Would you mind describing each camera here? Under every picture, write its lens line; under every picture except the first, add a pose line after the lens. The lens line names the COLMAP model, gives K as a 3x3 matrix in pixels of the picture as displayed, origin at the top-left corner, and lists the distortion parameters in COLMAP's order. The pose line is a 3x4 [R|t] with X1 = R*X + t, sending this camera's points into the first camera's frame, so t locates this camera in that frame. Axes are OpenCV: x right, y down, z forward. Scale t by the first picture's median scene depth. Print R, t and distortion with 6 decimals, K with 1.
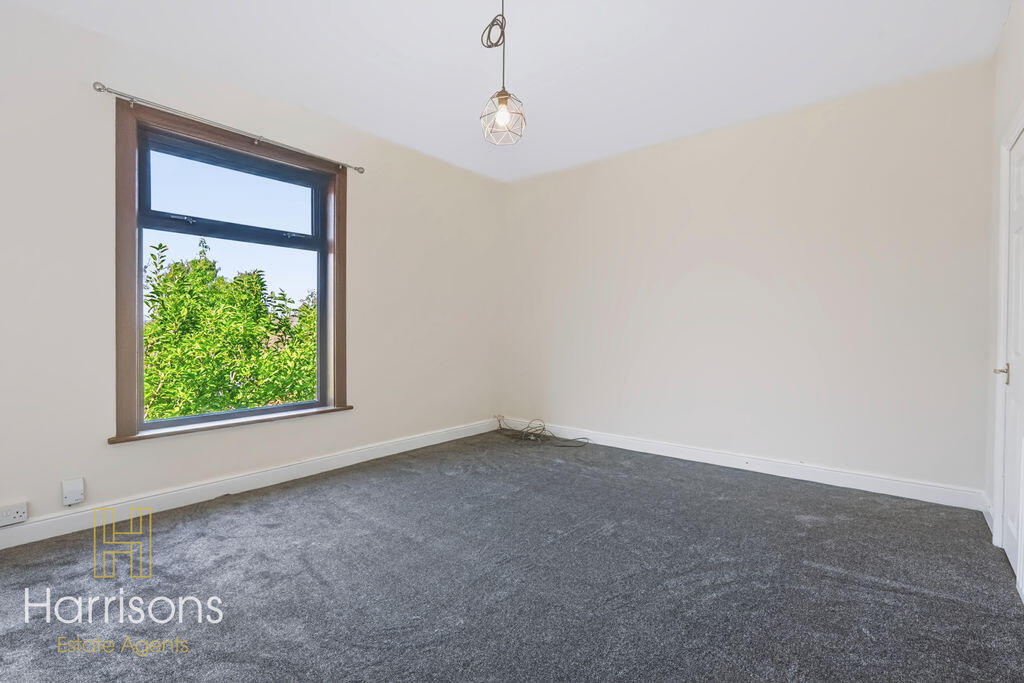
lens RADIAL K [[474.8, 0, 514.2], [0, 474.8, 331.1], [0, 0, 1]] dist [0.000524, 0.000100]
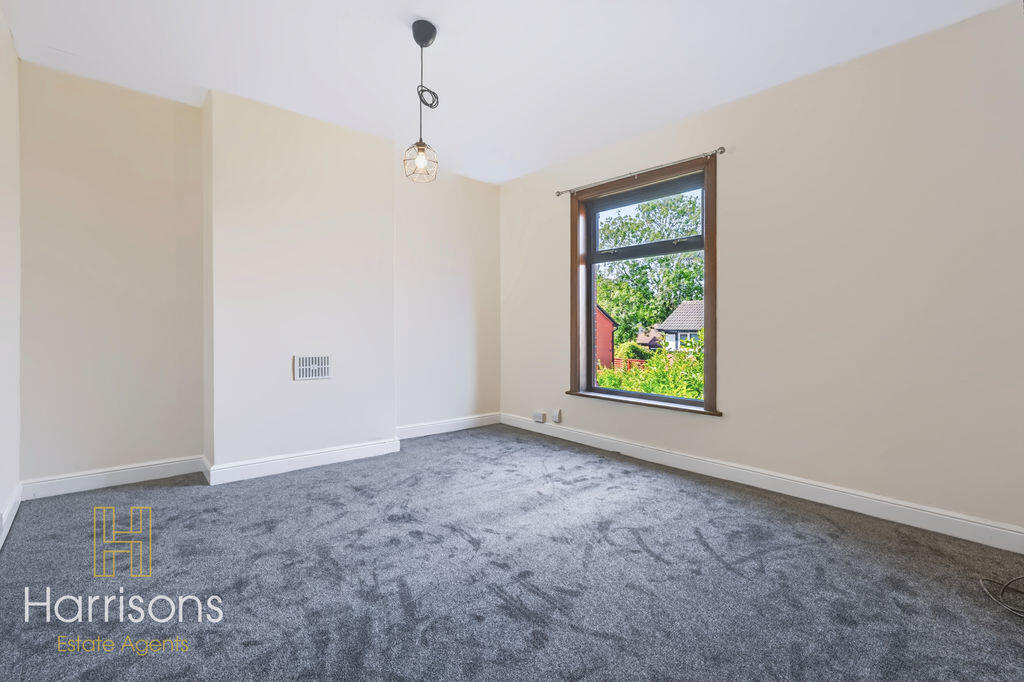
lens RADIAL K [[474.8, 0, 514.2], [0, 474.8, 330.6], [0, 0, 1]] dist [0.000524, 0.000100]
pose [[-0.172616, 0.009503, -0.984943, 0.838956], [-0.004120, 0.999938, 0.010370, -0.011517], [0.984981, 0.005847, -0.172567, 1.036130]]
